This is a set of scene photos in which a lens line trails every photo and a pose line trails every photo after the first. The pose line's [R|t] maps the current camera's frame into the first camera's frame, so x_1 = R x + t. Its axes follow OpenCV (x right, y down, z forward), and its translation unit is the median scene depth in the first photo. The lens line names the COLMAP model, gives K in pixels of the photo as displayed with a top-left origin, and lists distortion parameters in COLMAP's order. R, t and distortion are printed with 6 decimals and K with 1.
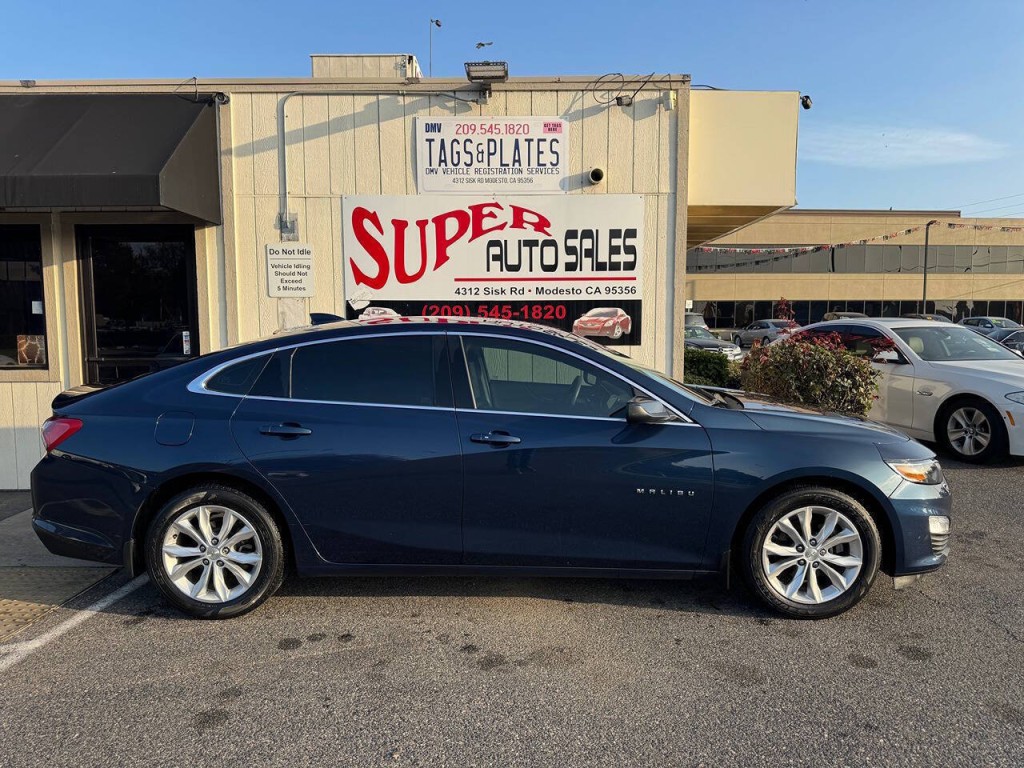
lens RADIAL K [[723.8, 0, 509.4], [0, 723.8, 405.4], [0, 0, 1]] dist [0.078212, -0.094412]
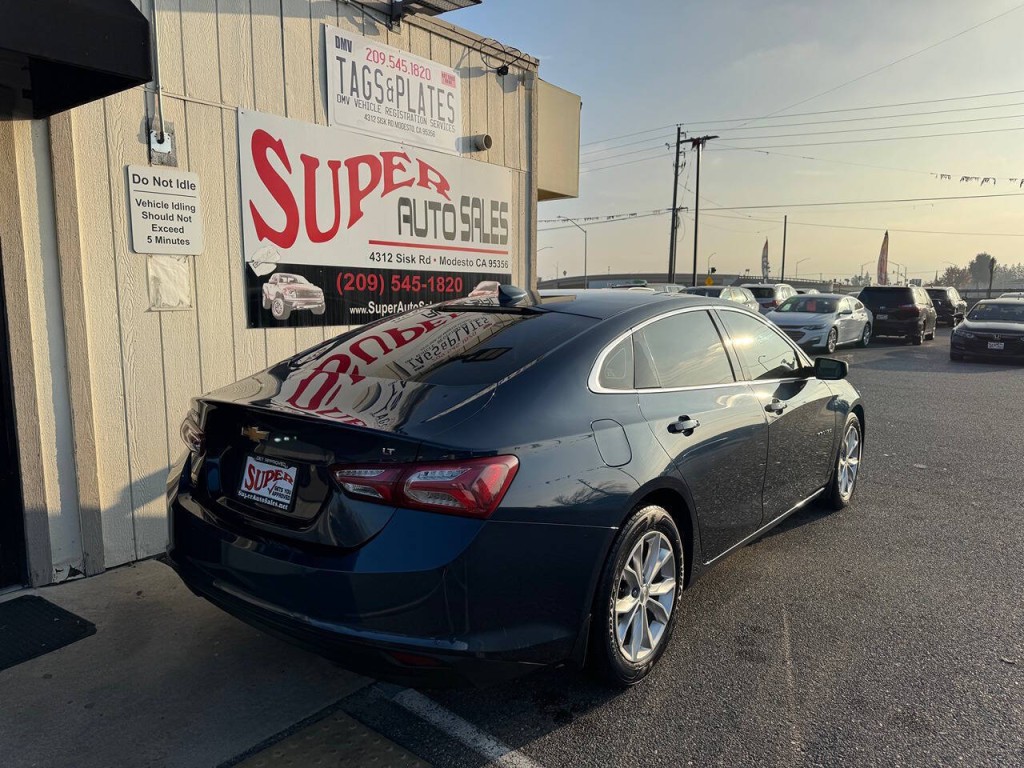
lens RADIAL K [[739.3, 0, 514.3], [0, 739.3, 403.9], [0, 0, 1]] dist [0.041772, -0.048474]
pose [[0.605214, -0.109175, 0.788541, -0.649329], [0.092698, 0.993478, 0.066403, -0.035177], [-0.790647, 0.032908, 0.611387, 0.379913]]
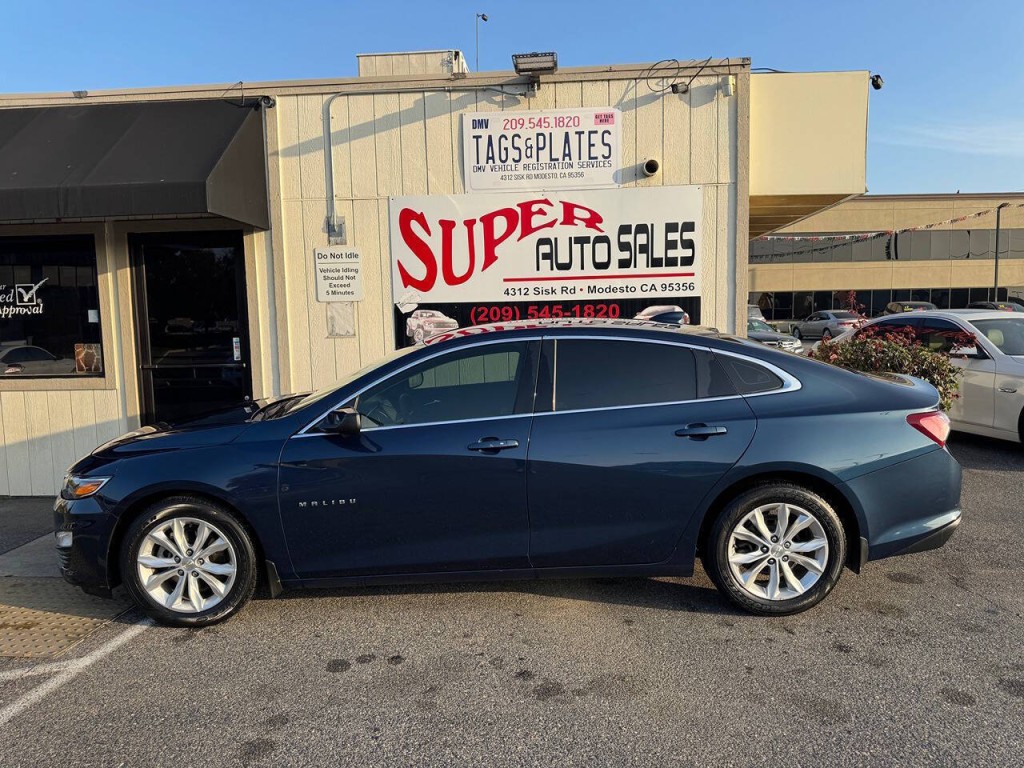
lens RADIAL K [[723.8, 0, 508.4], [0, 723.8, 405.4], [0, 0, 1]] dist [0.078212, -0.094412]
pose [[0.997579, -0.009458, -0.068901, -0.003765], [0.009938, 0.999929, 0.006626, -0.012166], [0.068833, -0.007295, 0.997601, 0.031831]]
